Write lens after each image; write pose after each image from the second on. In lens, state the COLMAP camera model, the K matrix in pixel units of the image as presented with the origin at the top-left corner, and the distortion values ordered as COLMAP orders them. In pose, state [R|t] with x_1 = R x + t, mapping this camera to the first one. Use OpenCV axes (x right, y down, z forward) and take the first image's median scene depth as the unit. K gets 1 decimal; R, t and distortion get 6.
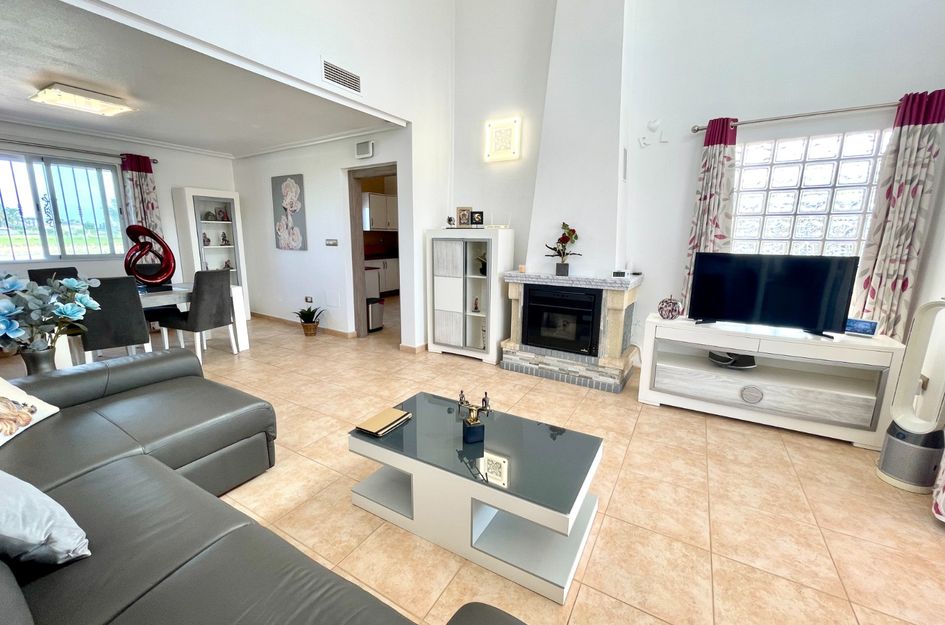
lens RADIAL K [[385.4, 0, 471.0], [0, 385.4, 312.7], [0, 0, 1]] dist [-0.001186, -0.000224]
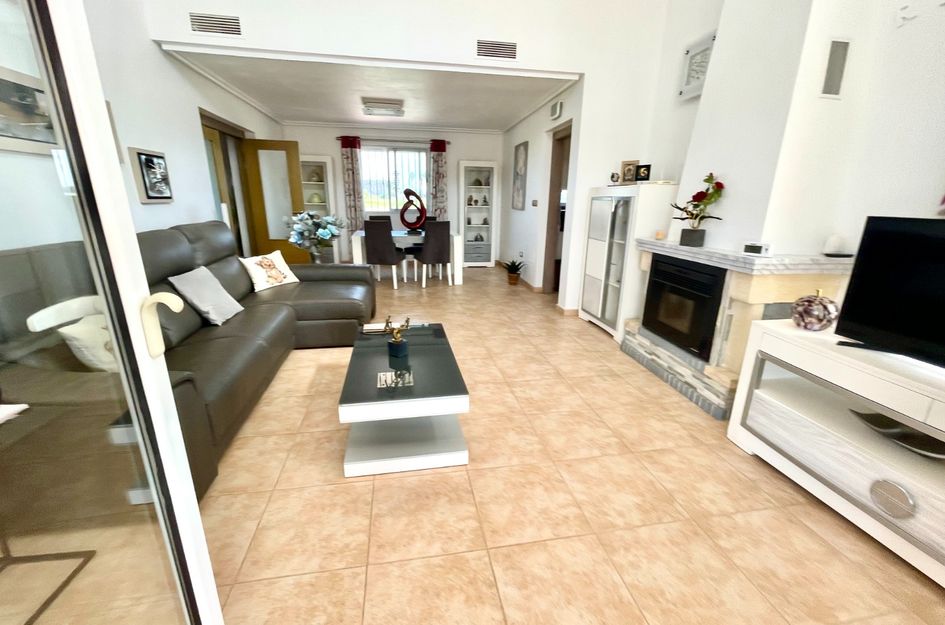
lens RADIAL K [[387.3, 0, 469.6], [0, 387.3, 313.9], [0, 0, 1]] dist [-0.001394, 0.000194]
pose [[0.644650, 0.216818, -0.733087, 0.489052], [-0.158604, 0.976005, 0.149193, -0.010204], [0.747844, 0.020093, 0.663570, 0.164087]]
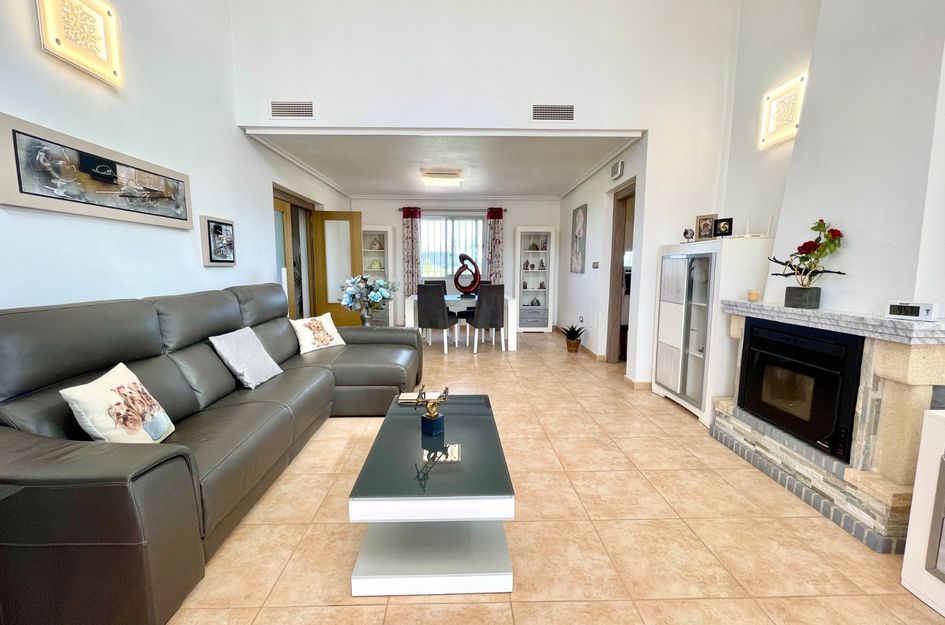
lens RADIAL K [[387.3, 0, 469.6], [0, 387.3, 313.9], [0, 0, 1]] dist [-0.001394, 0.000194]
pose [[0.523209, 0.092681, -0.847150, 0.431859], [-0.165709, 0.986159, 0.005546, -0.004492], [0.835938, 0.137479, 0.531325, 0.229174]]
